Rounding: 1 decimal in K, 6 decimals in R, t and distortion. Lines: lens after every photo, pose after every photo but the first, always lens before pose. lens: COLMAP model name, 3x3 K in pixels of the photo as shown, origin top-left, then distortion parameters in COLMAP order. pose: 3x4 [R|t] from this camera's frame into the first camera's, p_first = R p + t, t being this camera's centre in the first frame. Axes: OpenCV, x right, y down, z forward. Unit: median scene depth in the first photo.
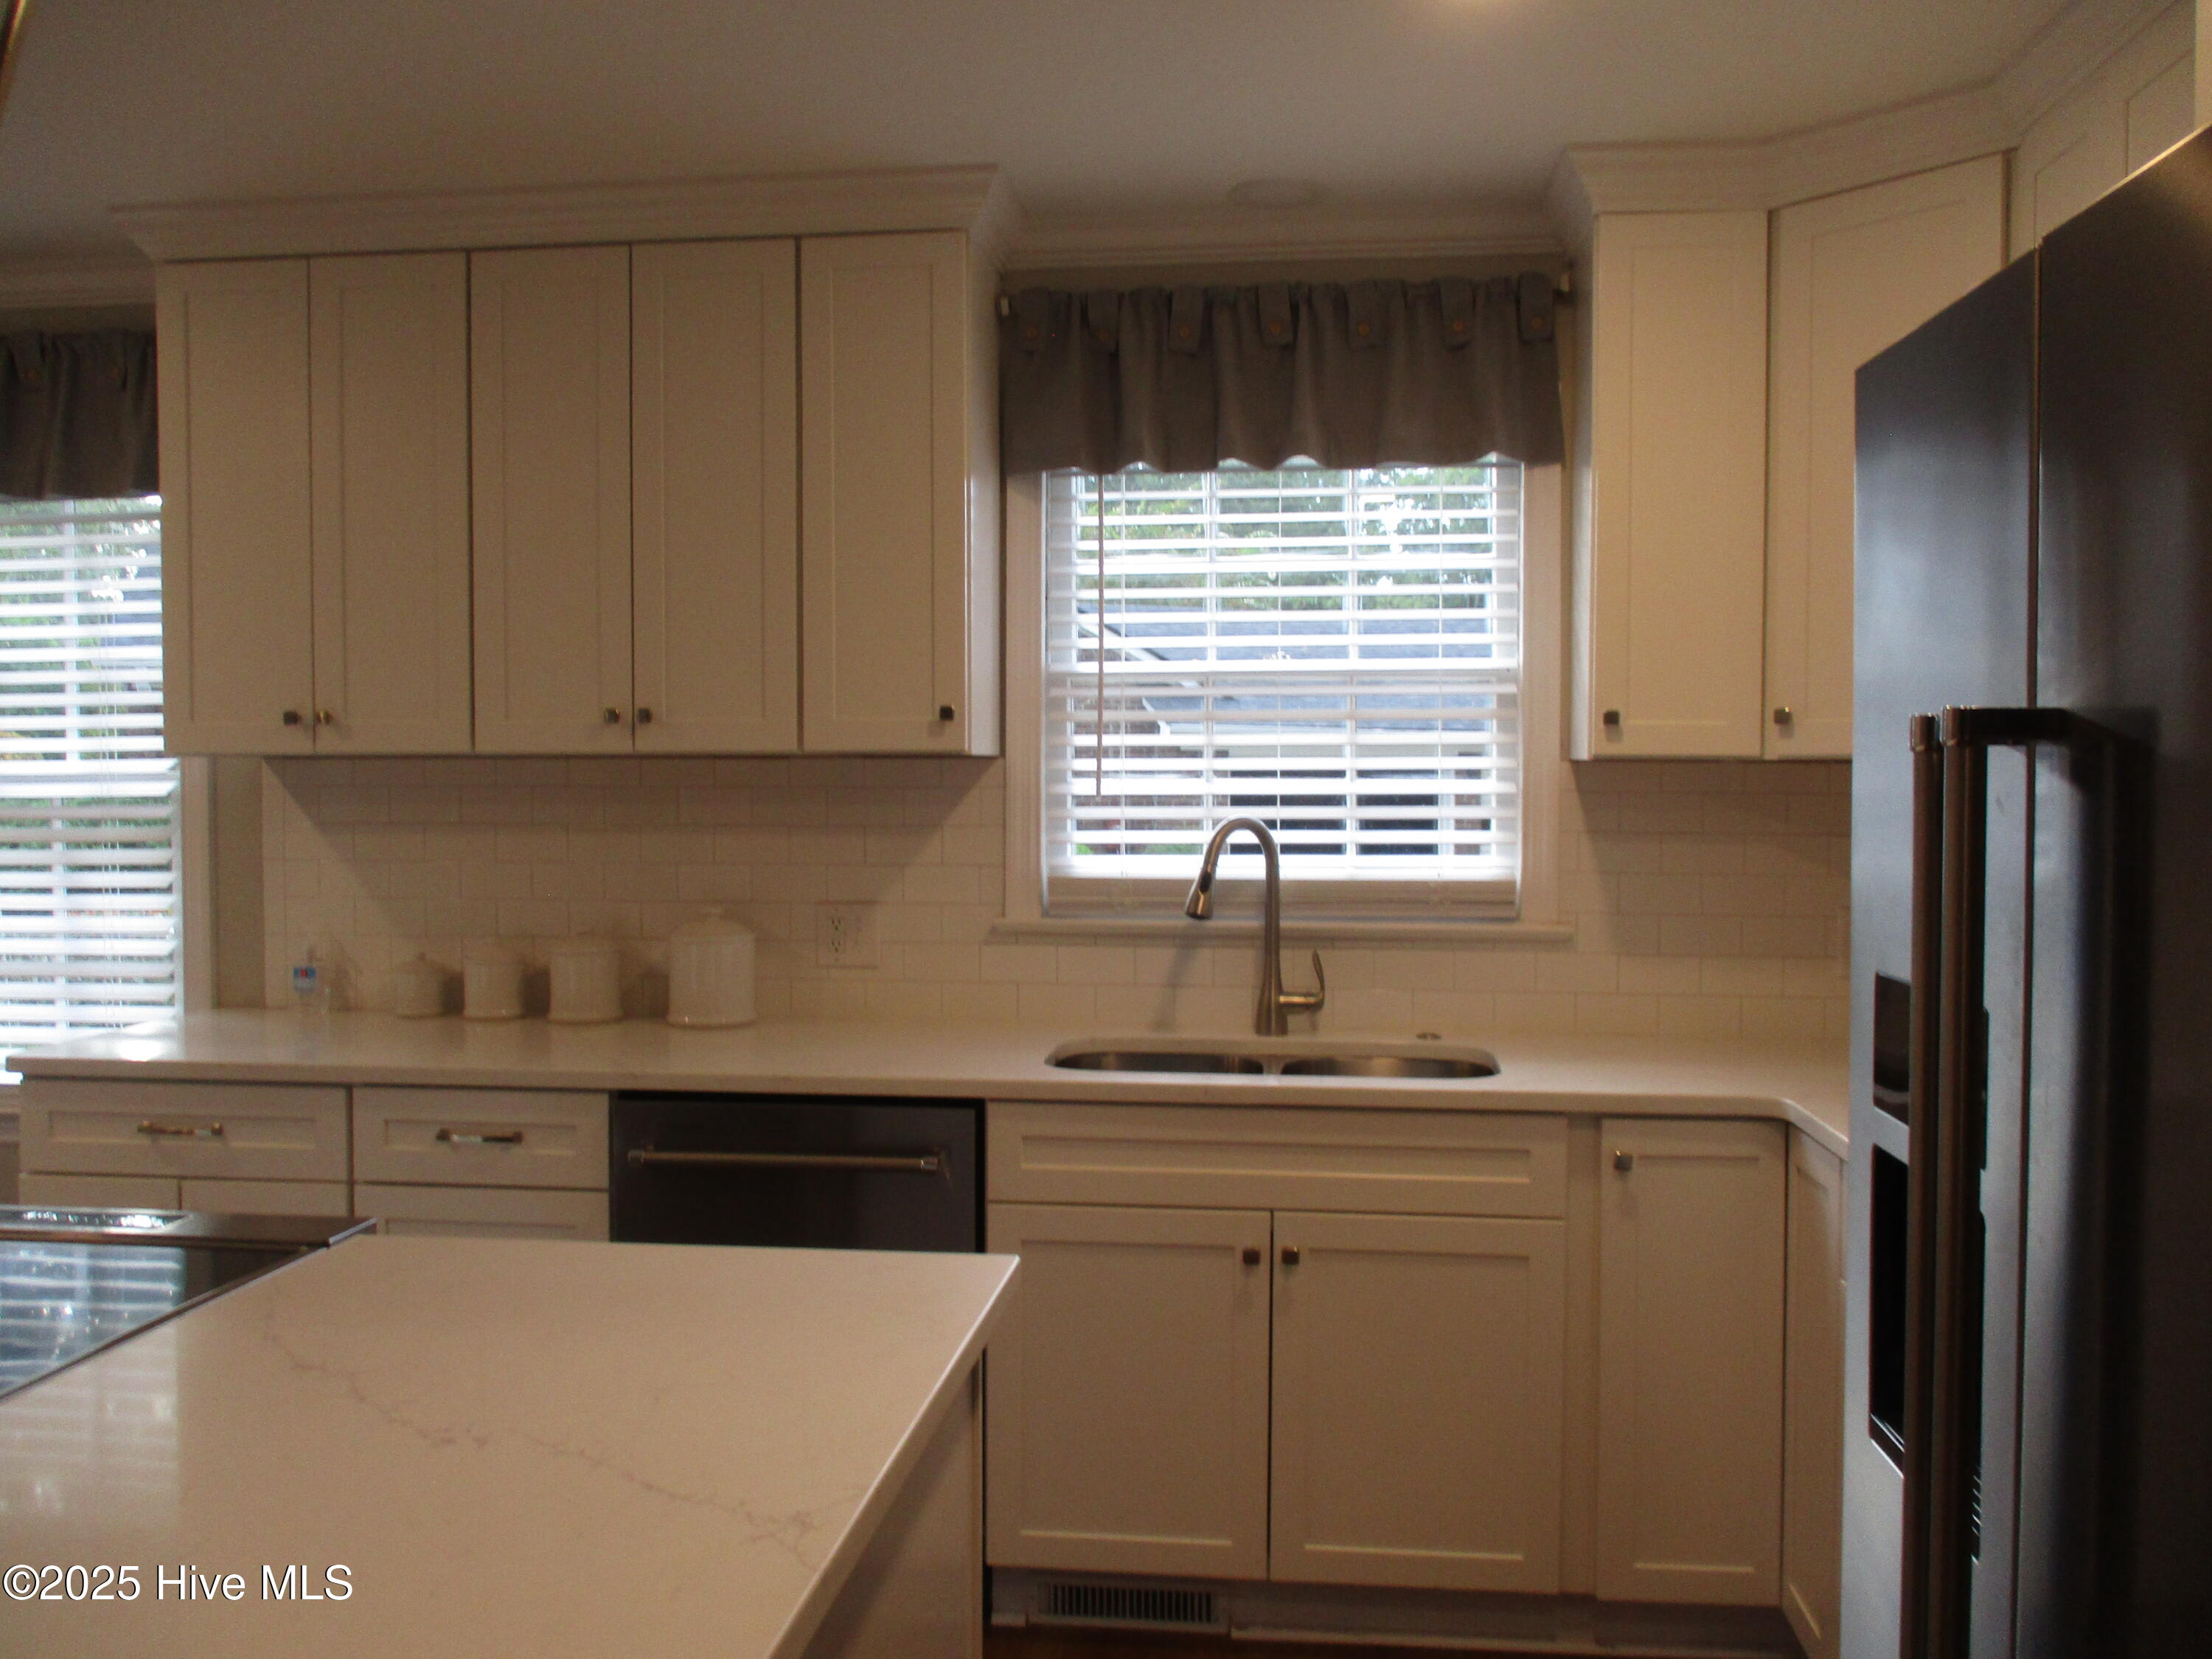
lens RADIAL K [[1852.3, 0, 1109.3], [0, 1852.3, 821.7], [0, 0, 1]] dist [-0.030337, 0.012291]
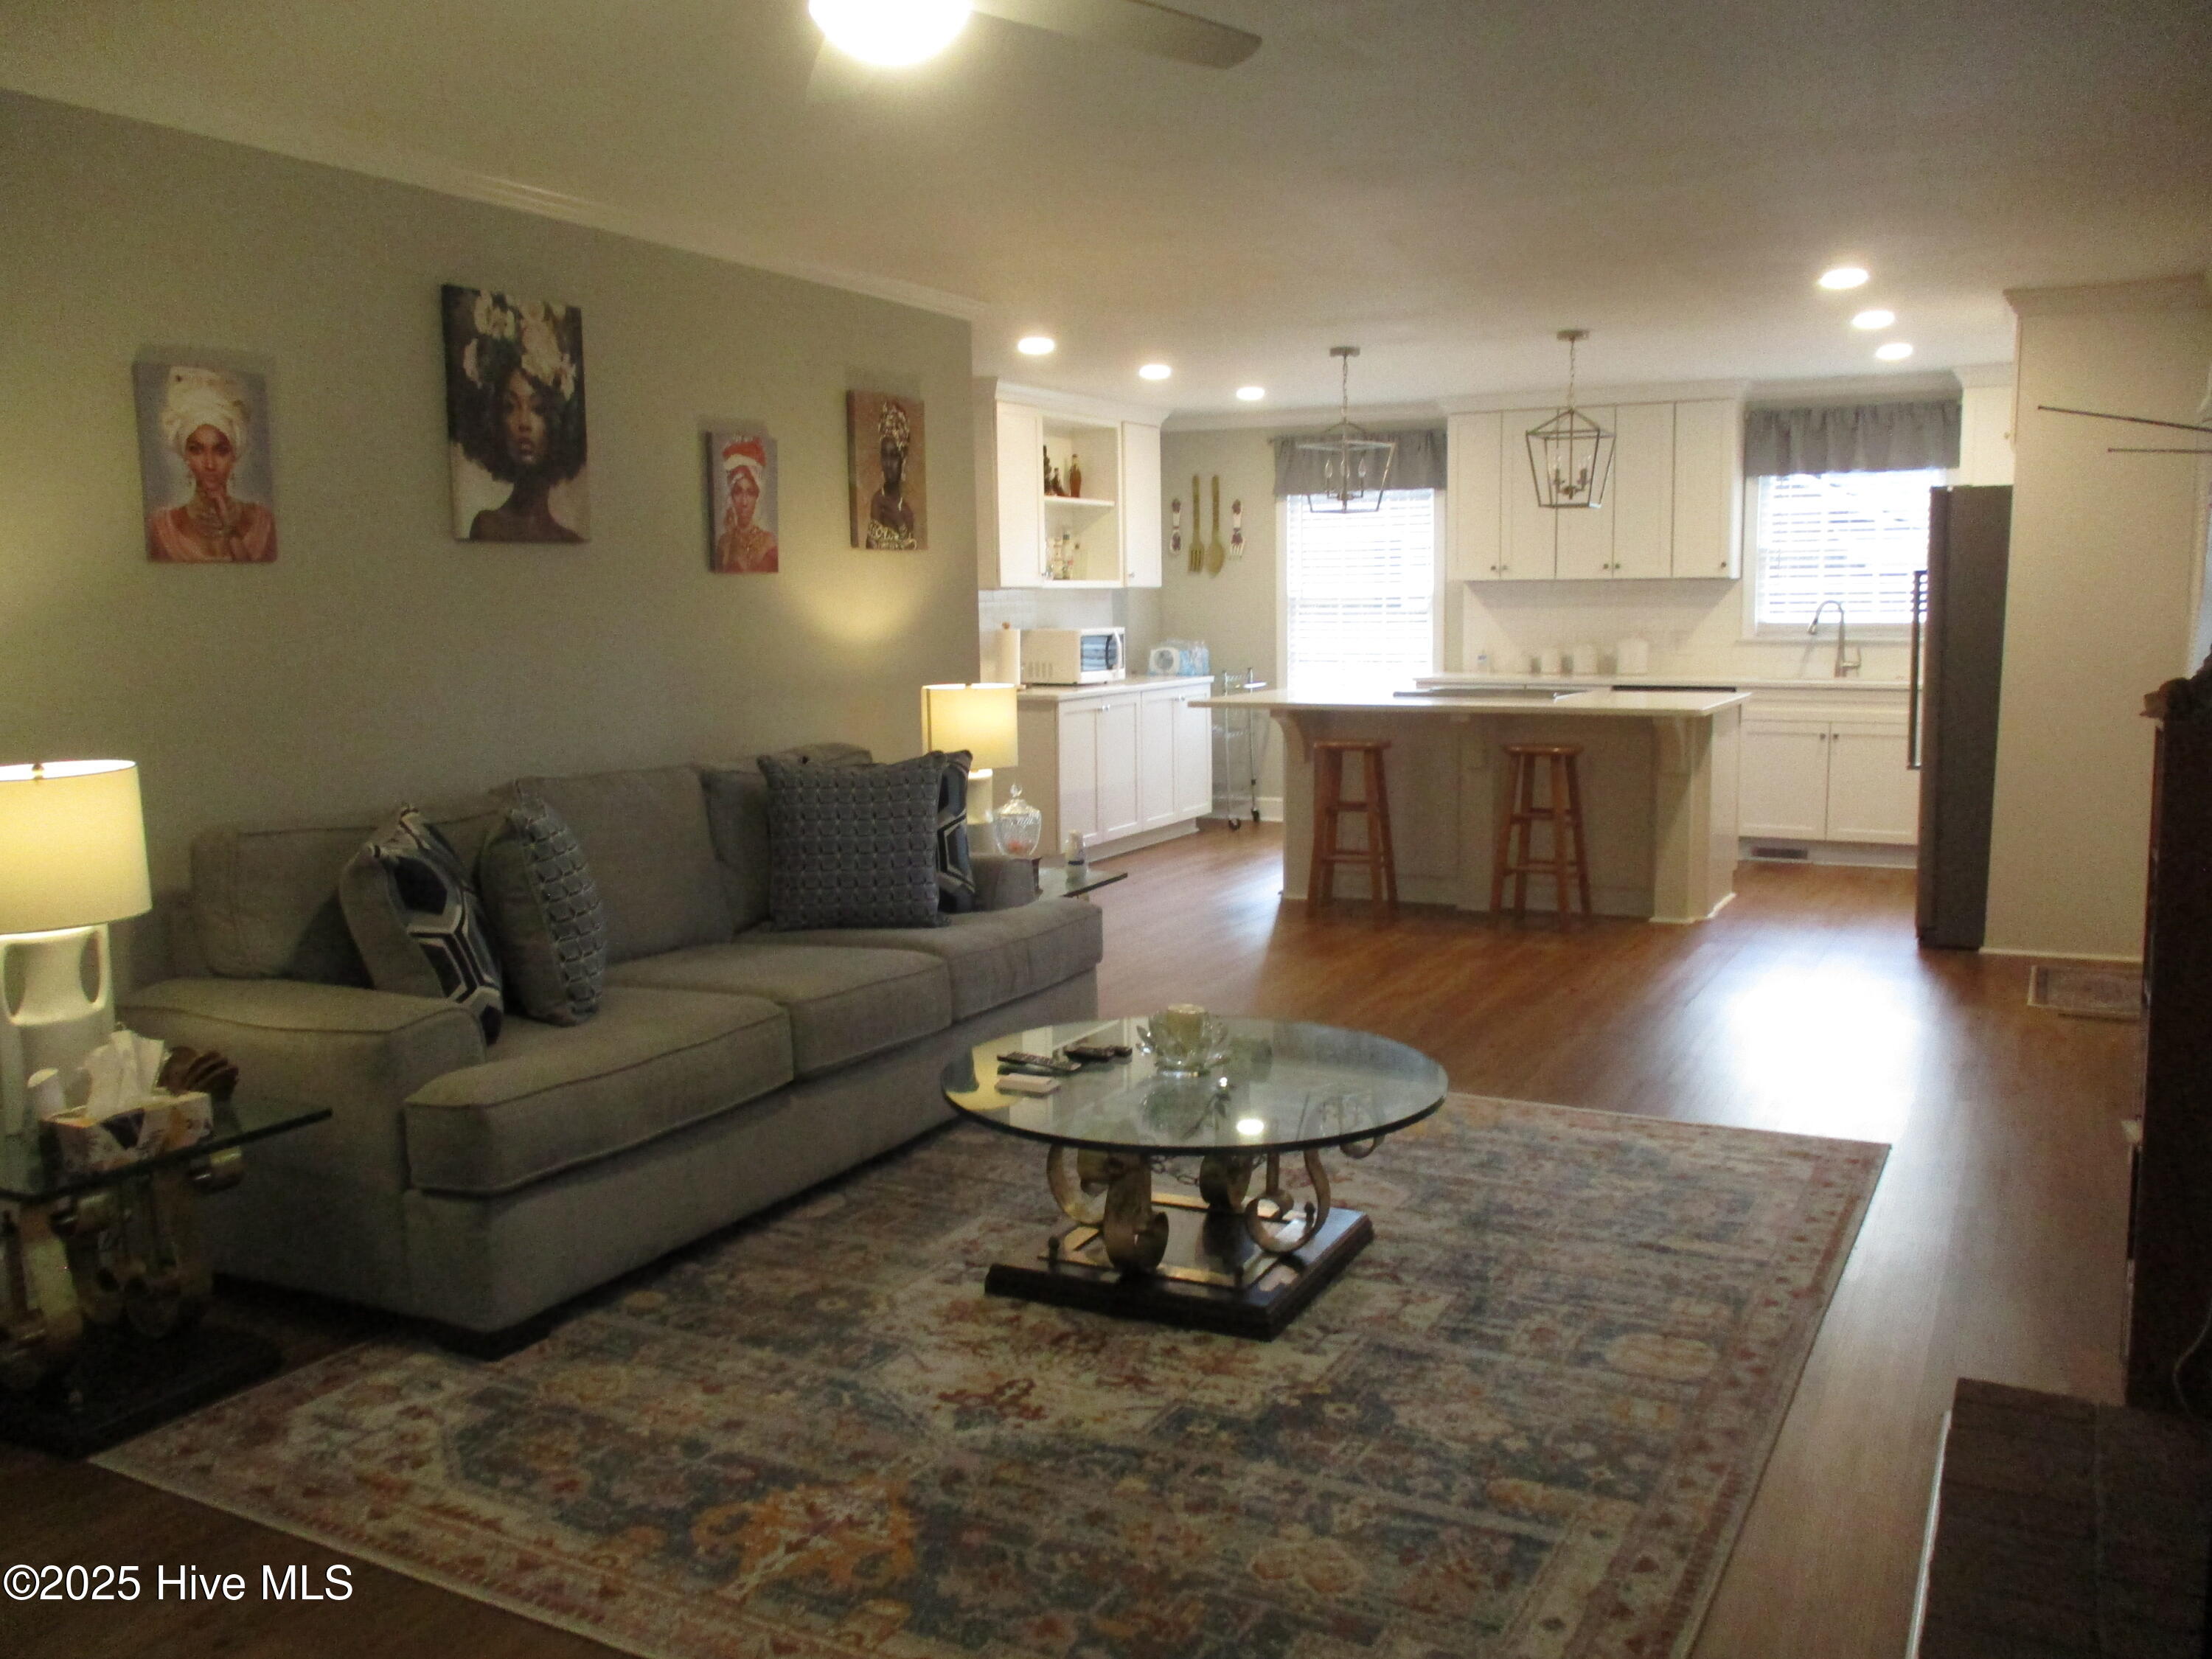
lens RADIAL K [[1852.3, 0, 1109.3], [0, 1852.3, 821.7], [0, 0, 1]] dist [-0.030337, 0.012291]
pose [[0.935241, 0.033280, -0.352444, 0.044435], [0.000066, 0.995555, 0.094181, 0.069377], [0.354012, -0.088106, 0.931082, -2.012271]]
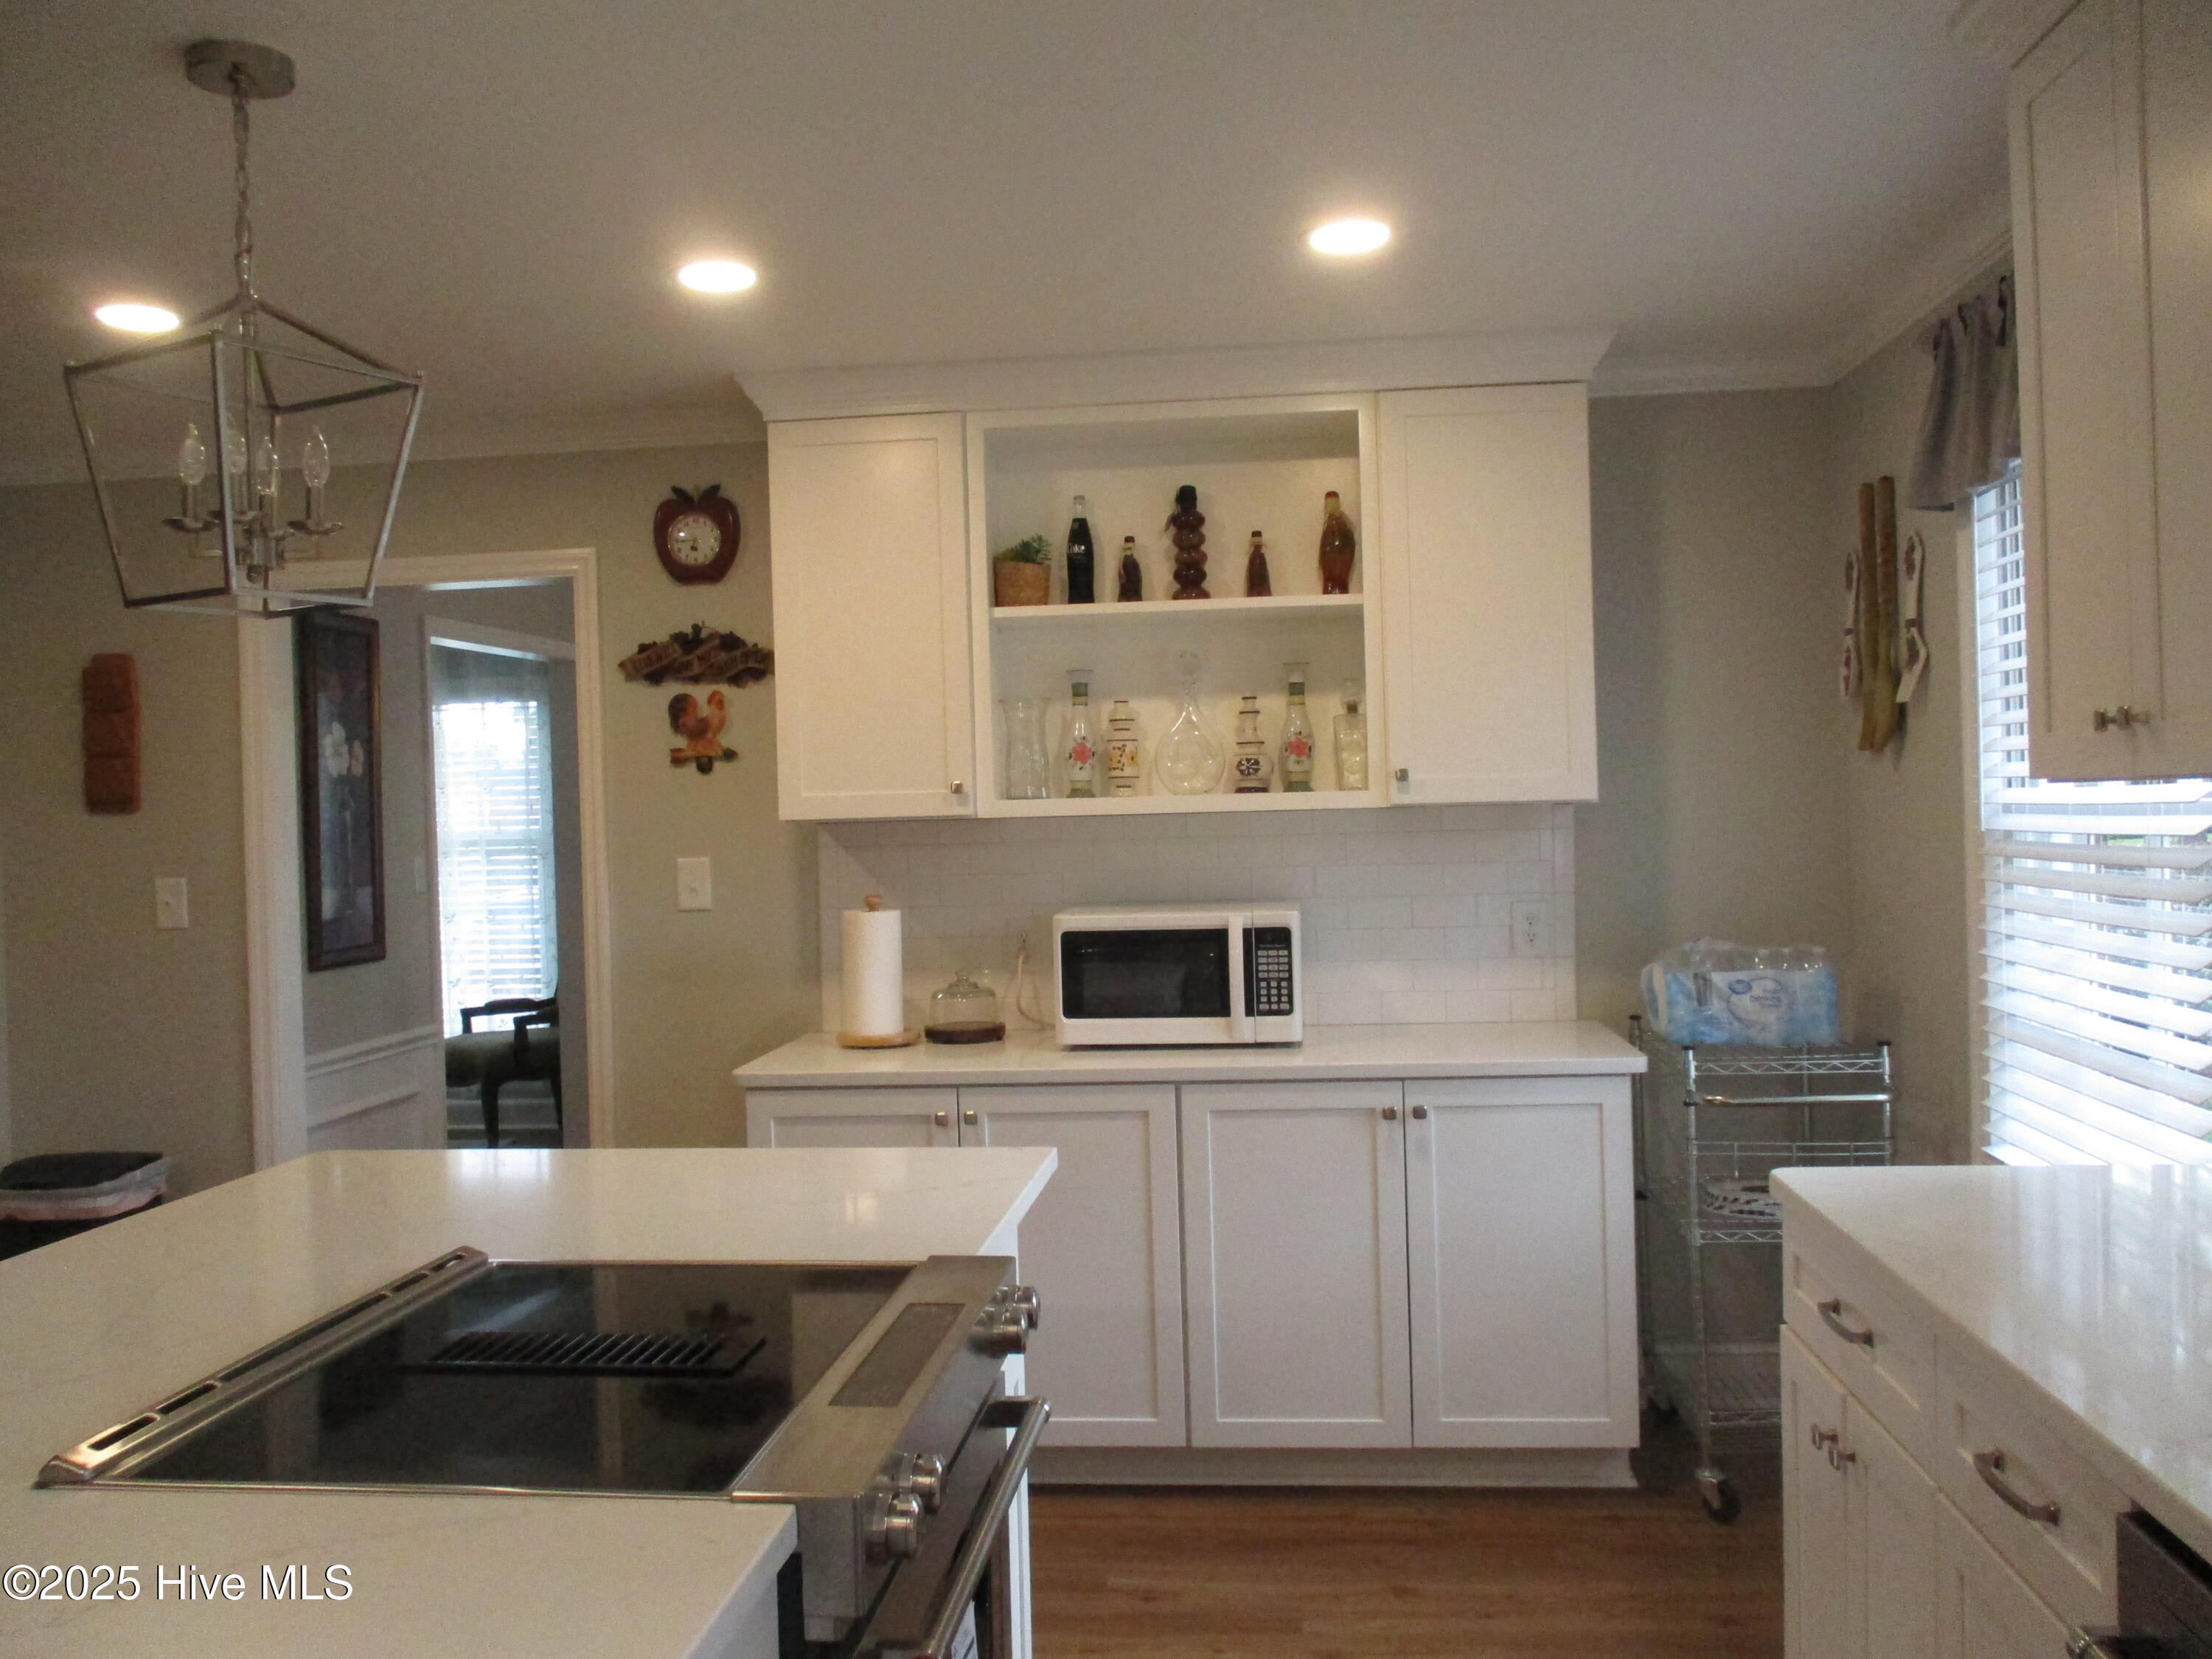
lens RADIAL K [[1852.3, 0, 1109.3], [0, 1852.3, 821.7], [0, 0, 1]] dist [-0.030337, 0.012291]
pose [[0.012397, 0.010869, -0.999864, 0.175742], [0.000581, 0.999941, 0.010877, -0.030088], [0.999923, -0.000716, 0.012390, 0.647103]]
